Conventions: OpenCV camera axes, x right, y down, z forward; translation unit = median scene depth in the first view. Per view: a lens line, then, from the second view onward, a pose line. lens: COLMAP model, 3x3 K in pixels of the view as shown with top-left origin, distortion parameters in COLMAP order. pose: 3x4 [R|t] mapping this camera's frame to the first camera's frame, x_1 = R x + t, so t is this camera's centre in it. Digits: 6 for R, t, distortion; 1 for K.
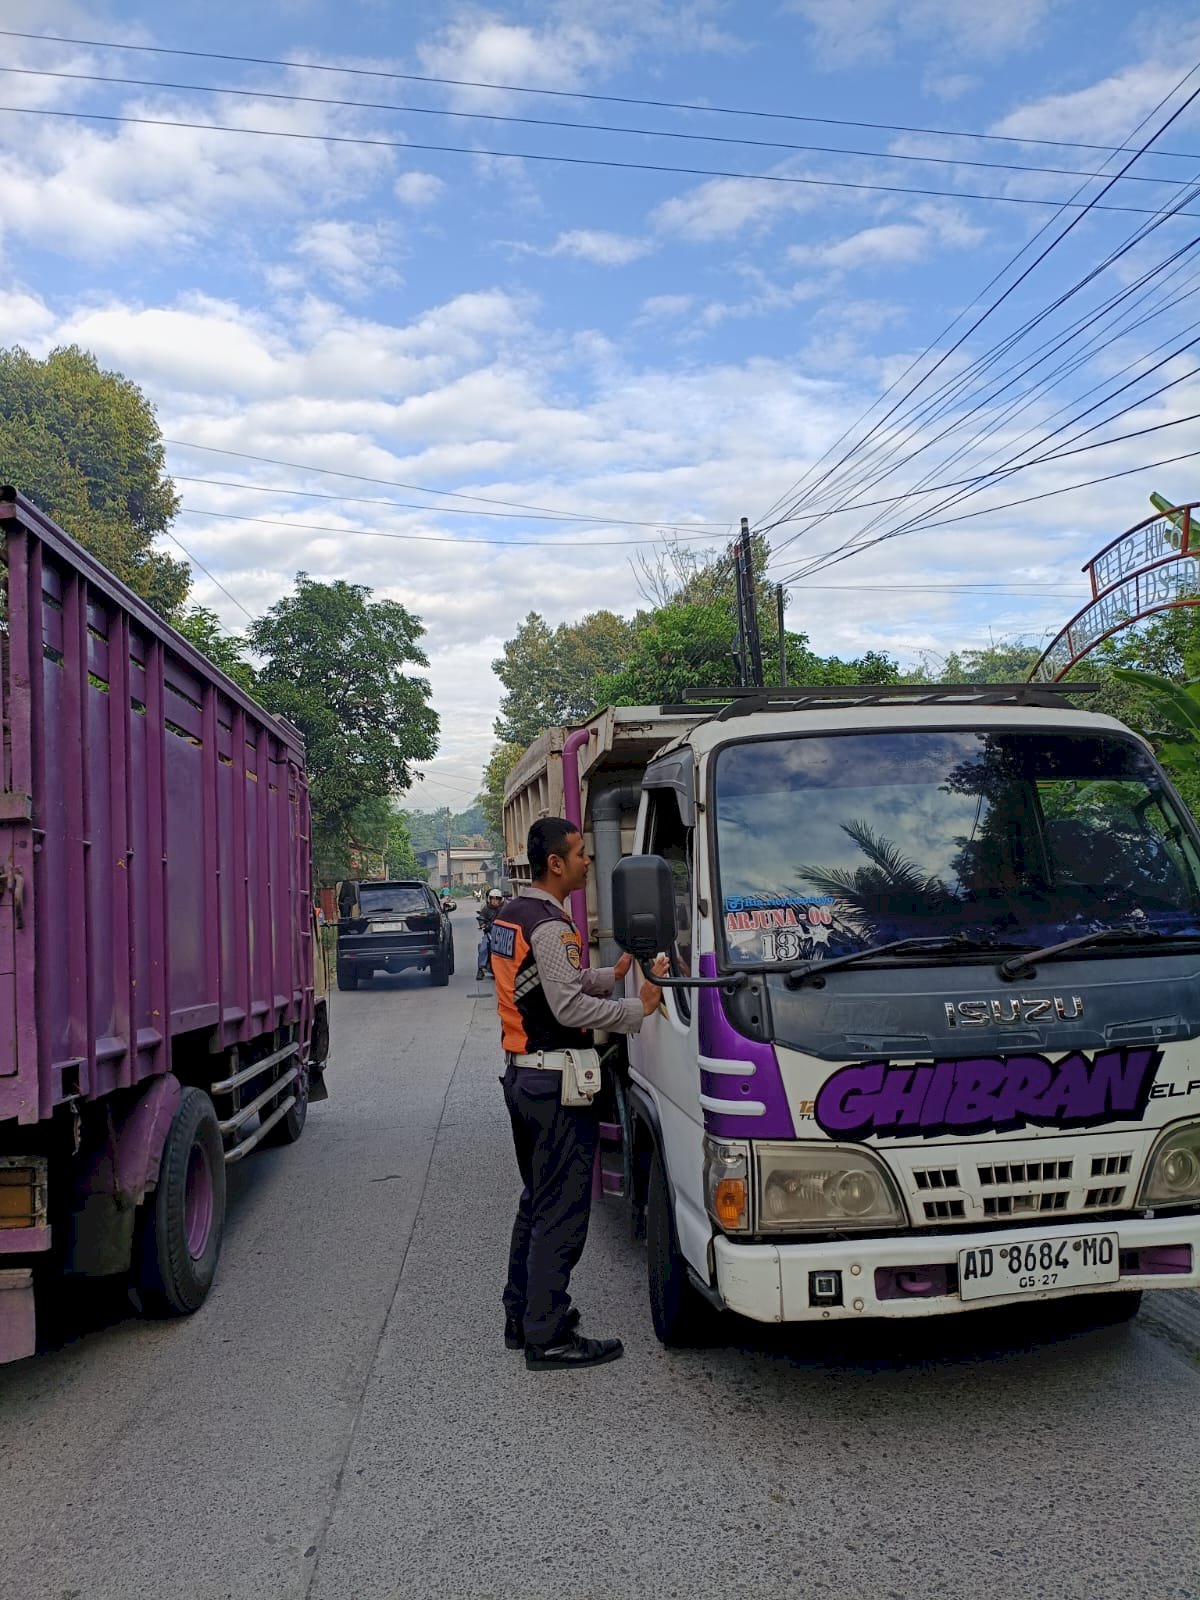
lens RADIAL K [[1229.4, 0, 604.6], [0, 1229.4, 807.9], [0, 0, 1]] dist [0.131656, -0.311518]
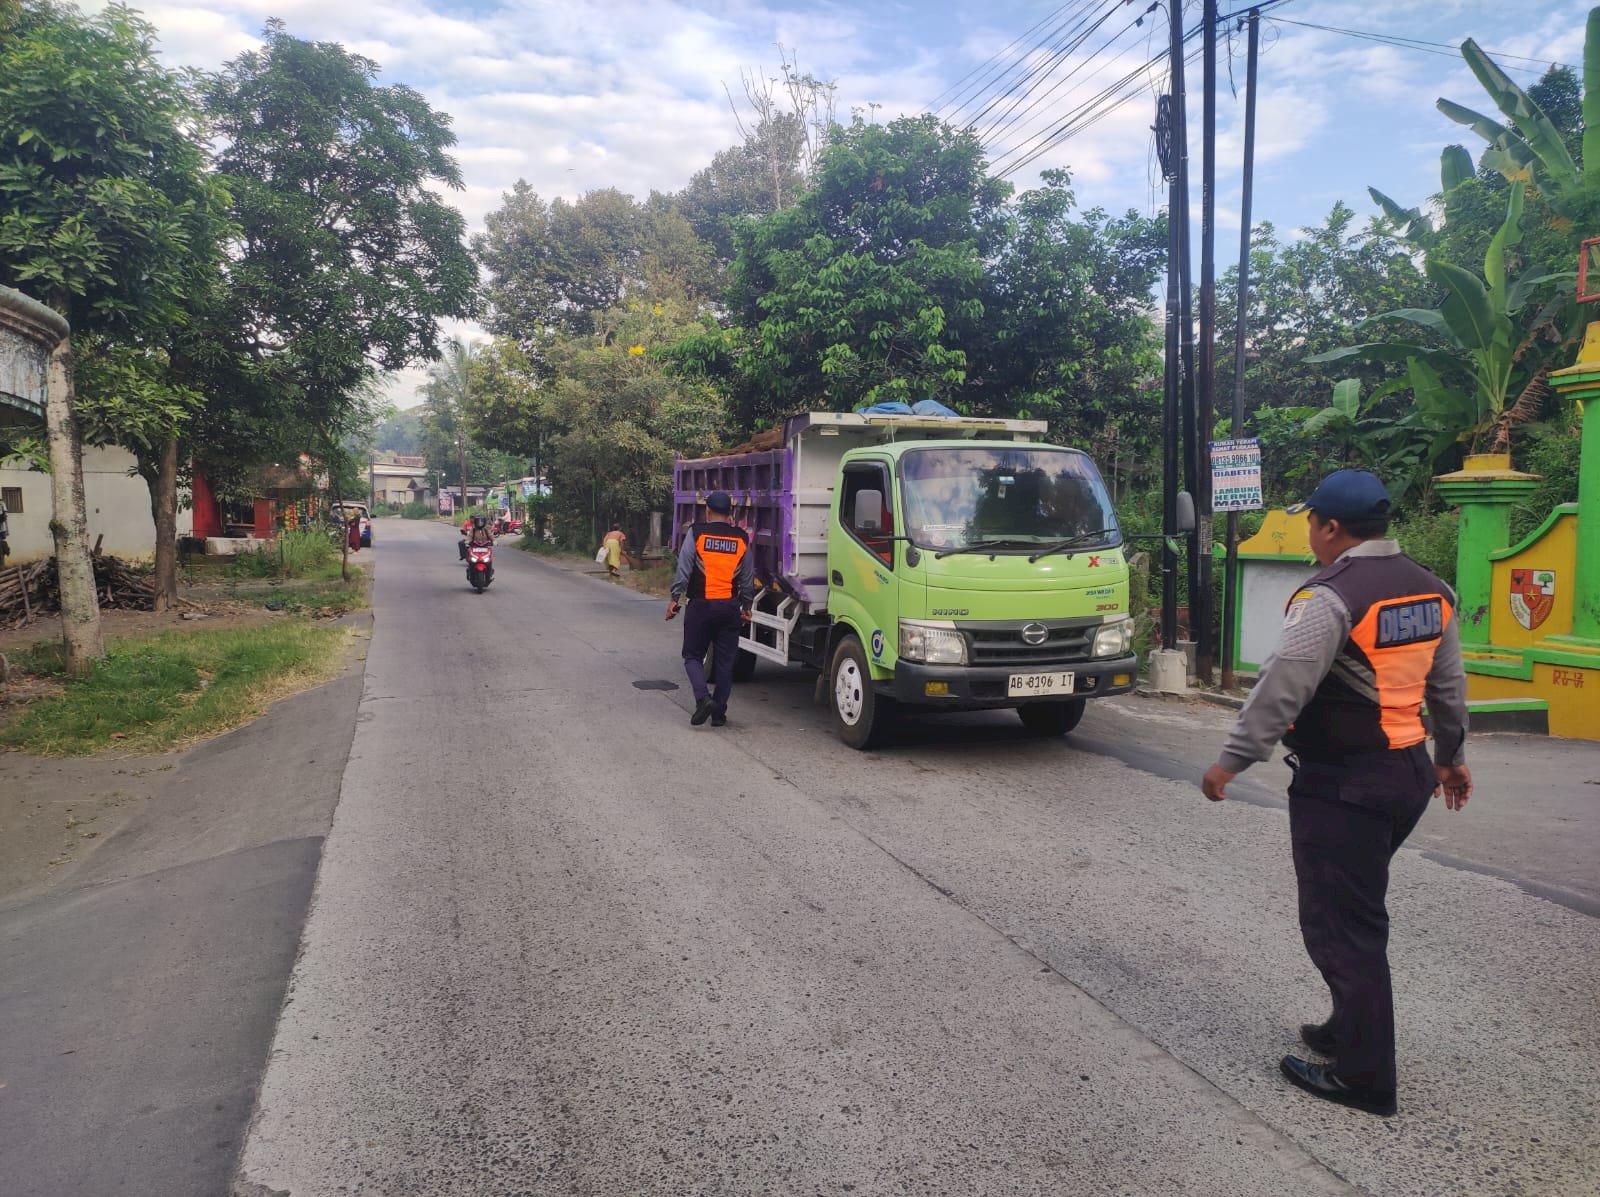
lens RADIAL K [[1165.4, 0, 801.9], [0, 1165.4, 586.8], [0, 0, 1]] dist [0.078126, -0.076319]
pose [[0.969639, 0.026313, 0.243122, -0.111266], [-0.055997, 0.991669, 0.116002, 0.021096], [-0.238044, -0.126094, 0.963034, 0.270514]]
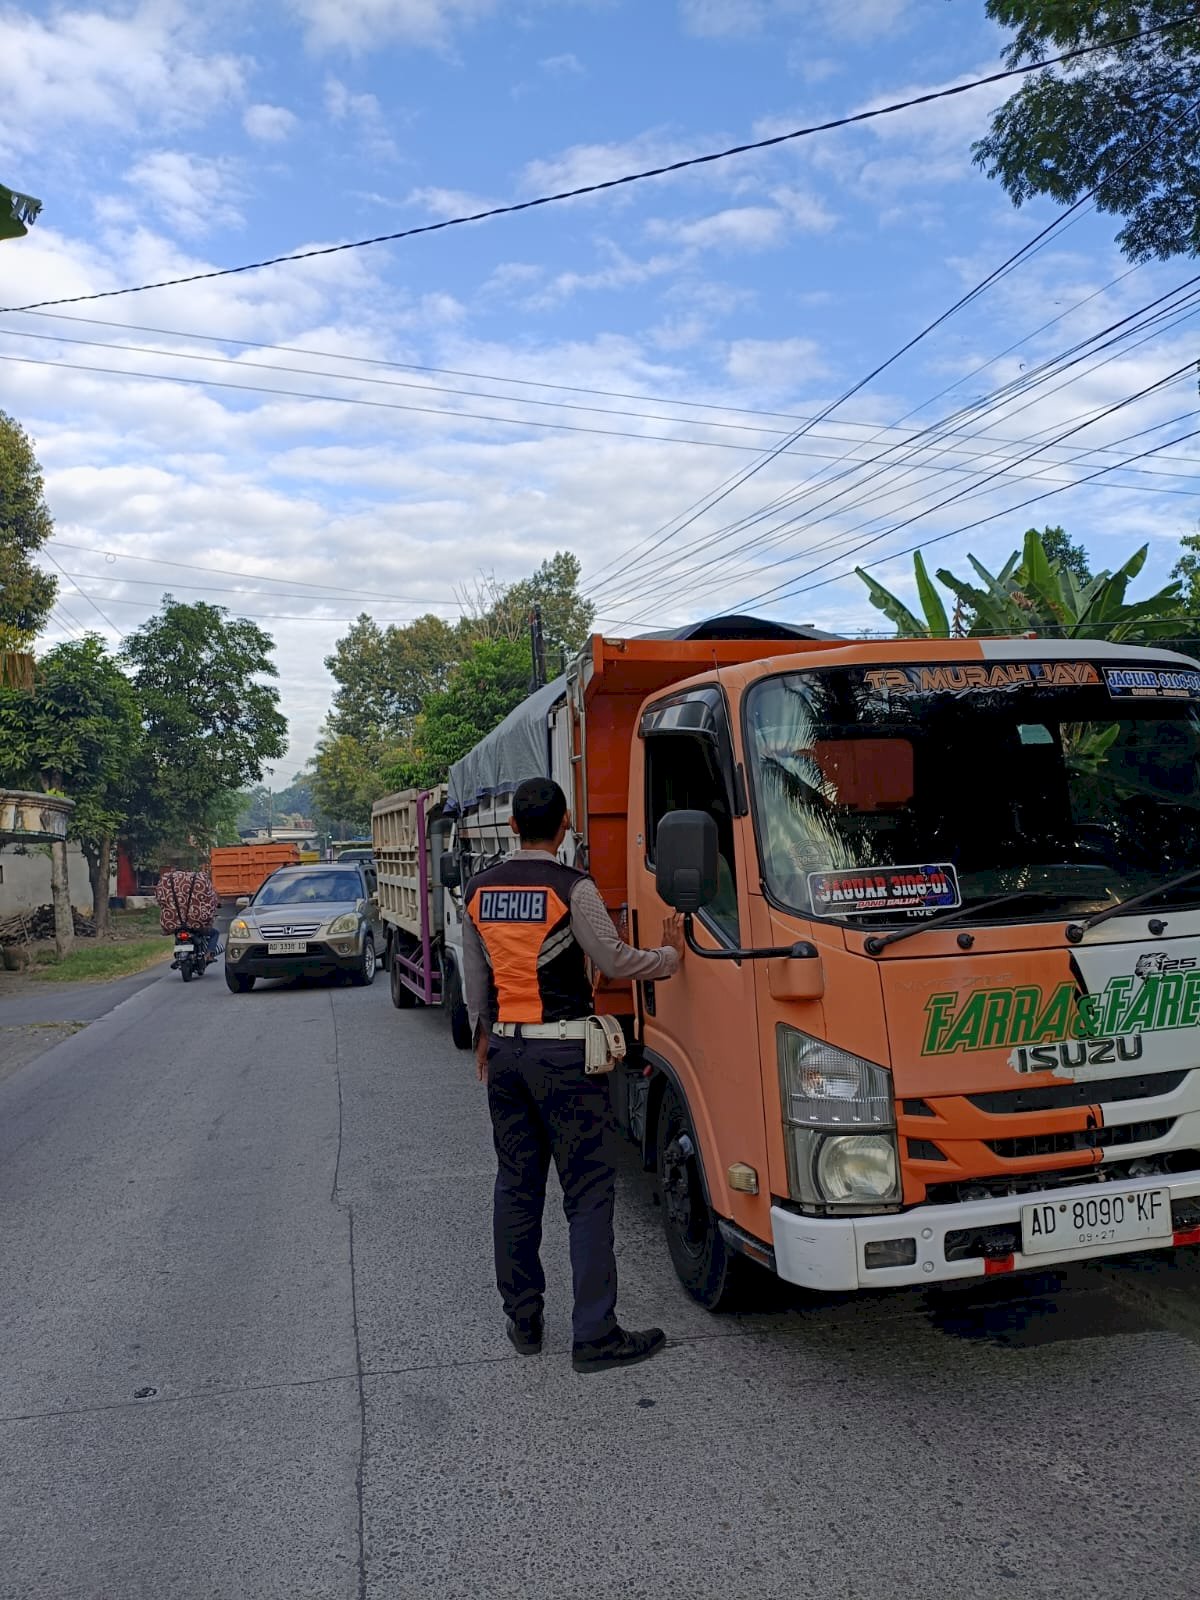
lens RADIAL K [[1229.4, 0, 604.6], [0, 1229.4, 807.9], [0, 0, 1]] dist [0.131656, -0.311518]
pose [[0.989678, 0.013187, 0.142699, -0.002782], [-0.015427, 0.999774, 0.014602, -0.012358], [-0.142474, -0.016653, 0.989658, -0.205496]]
